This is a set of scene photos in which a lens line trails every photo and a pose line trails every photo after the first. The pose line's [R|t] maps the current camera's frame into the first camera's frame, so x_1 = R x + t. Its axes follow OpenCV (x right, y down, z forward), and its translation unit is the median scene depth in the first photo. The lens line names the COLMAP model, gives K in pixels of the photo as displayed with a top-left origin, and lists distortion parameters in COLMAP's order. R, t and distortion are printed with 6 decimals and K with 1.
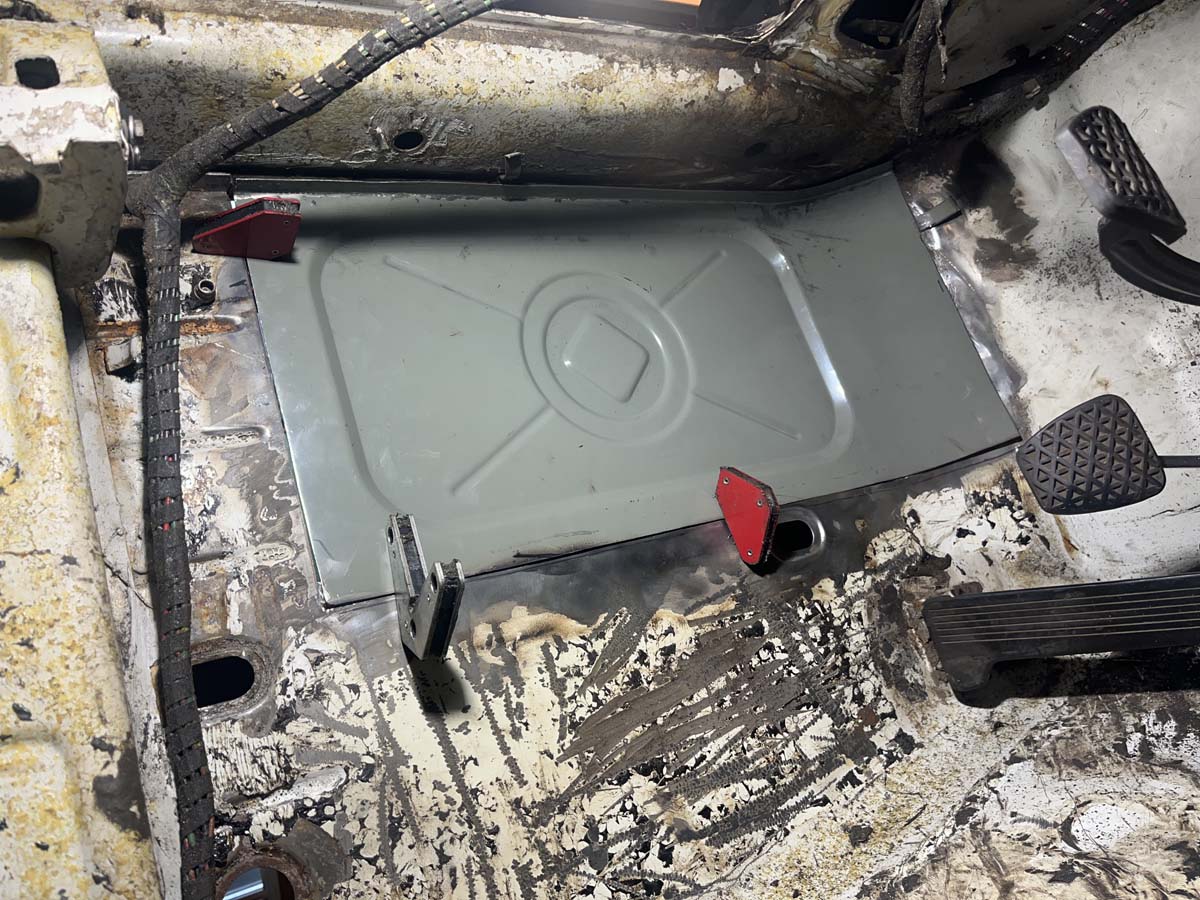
lens RADIAL K [[939.7, 0, 599.1], [0, 939.7, 454.8], [0, 0, 1]] dist [0.043146, -0.079091]
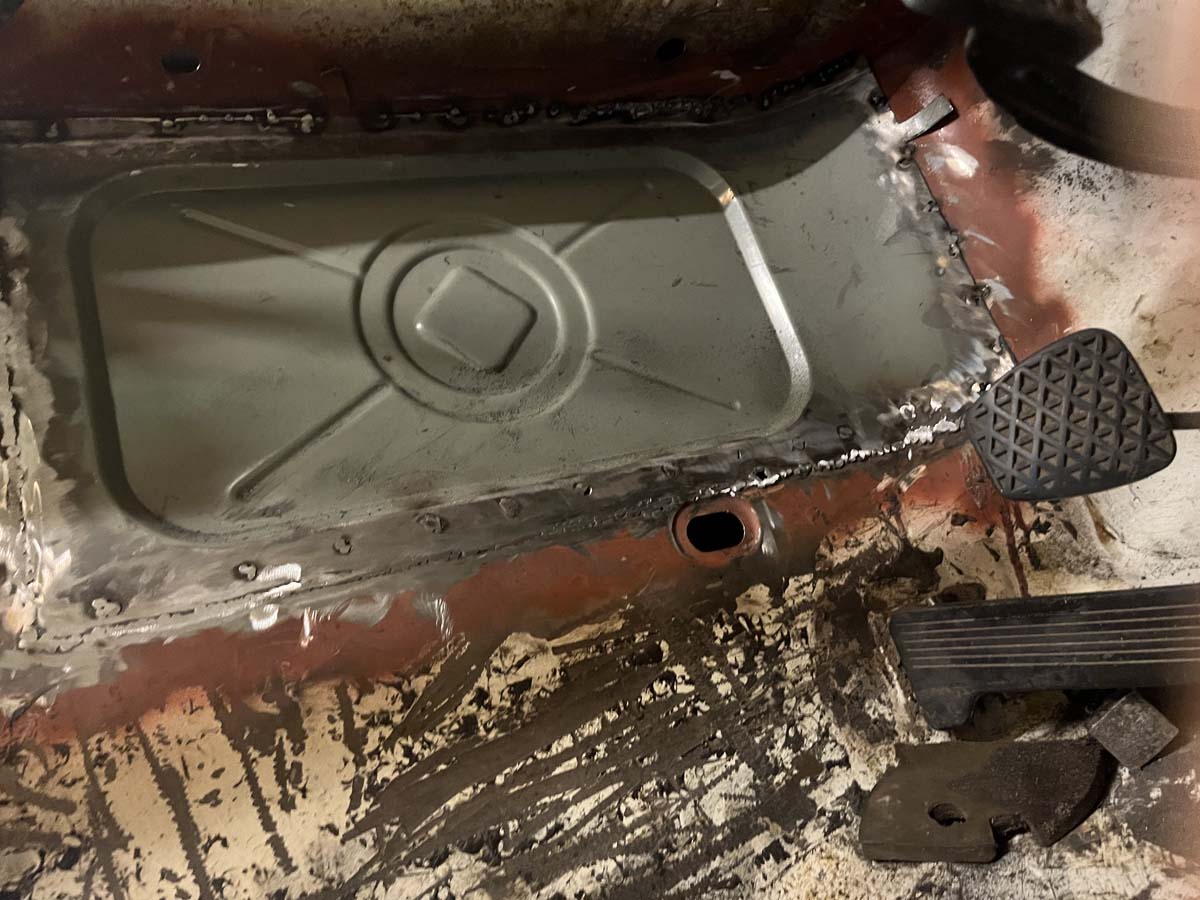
lens RADIAL K [[939.7, 0, 599.8], [0, 939.7, 443.3], [0, 0, 1]] dist [0.043146, -0.079091]
pose [[0.989826, -0.035833, -0.137694, 0.256903], [0.037646, 0.999235, 0.010584, 0.000097], [0.137209, -0.015660, 0.990418, 0.240913]]
